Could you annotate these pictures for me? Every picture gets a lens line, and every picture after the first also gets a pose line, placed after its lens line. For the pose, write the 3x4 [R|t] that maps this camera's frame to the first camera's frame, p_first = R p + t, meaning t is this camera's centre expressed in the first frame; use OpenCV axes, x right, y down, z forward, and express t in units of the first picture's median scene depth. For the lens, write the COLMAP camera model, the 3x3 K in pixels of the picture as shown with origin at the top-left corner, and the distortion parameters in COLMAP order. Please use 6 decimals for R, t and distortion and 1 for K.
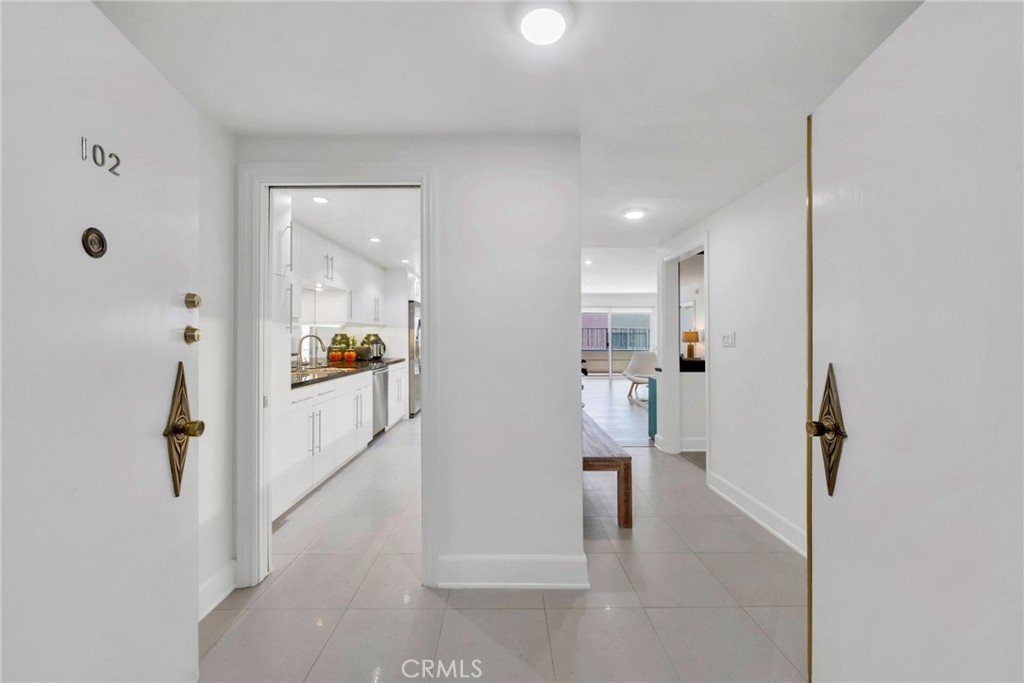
lens RADIAL K [[359.8, 0, 514.0], [0, 359.8, 334.9], [0, 0, 1]] dist [0.000160, 0.000057]
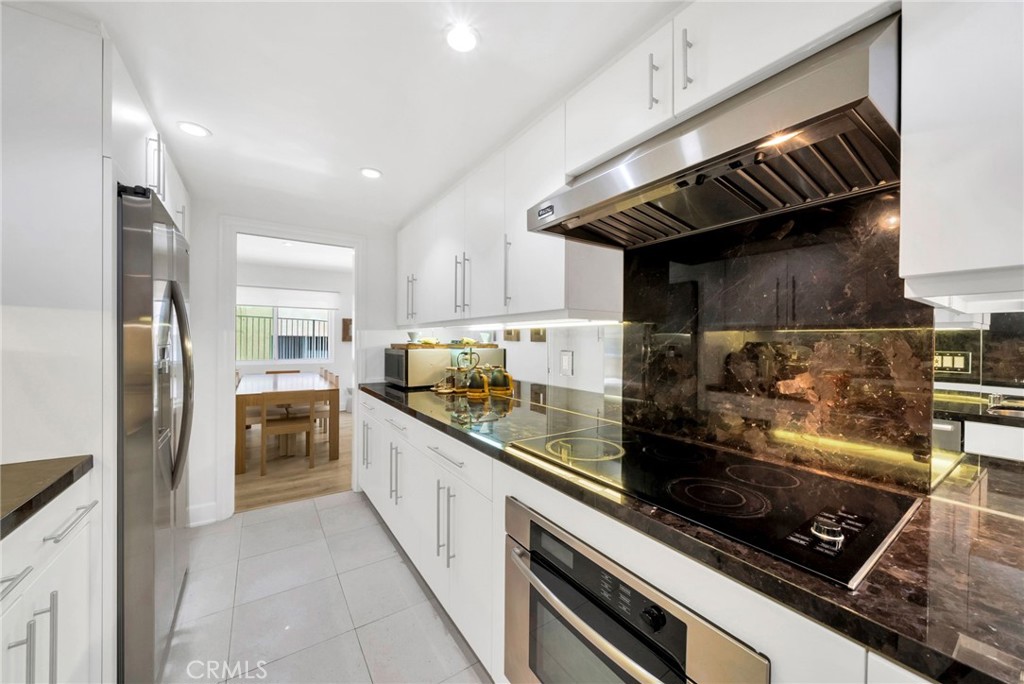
lens RADIAL K [[368.6, 0, 512.0], [0, 368.6, 342.0], [0, 0, 1]] dist [-0.000814, 0.000086]
pose [[0.848788, 0.004238, 0.528716, -0.226244], [-0.007853, 0.999959, 0.004591, -0.003366], [-0.528674, -0.008049, 0.848787, 0.745717]]
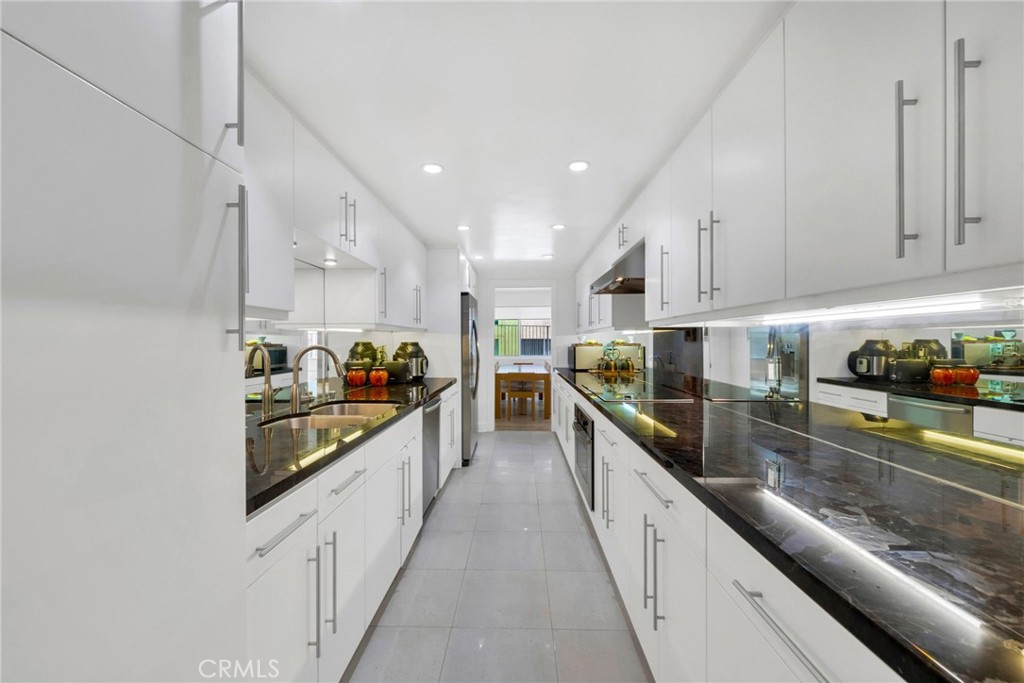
lens RADIAL K [[384.9, 0, 518.0], [0, 384.9, 341.9], [0, 0, 1]] dist [0.000326, 0.000031]
pose [[0.999042, -0.002767, -0.043672, -0.168600], [0.002926, 0.999989, 0.003595, -0.005549], [0.043661, -0.003719, 0.999039, 0.310082]]
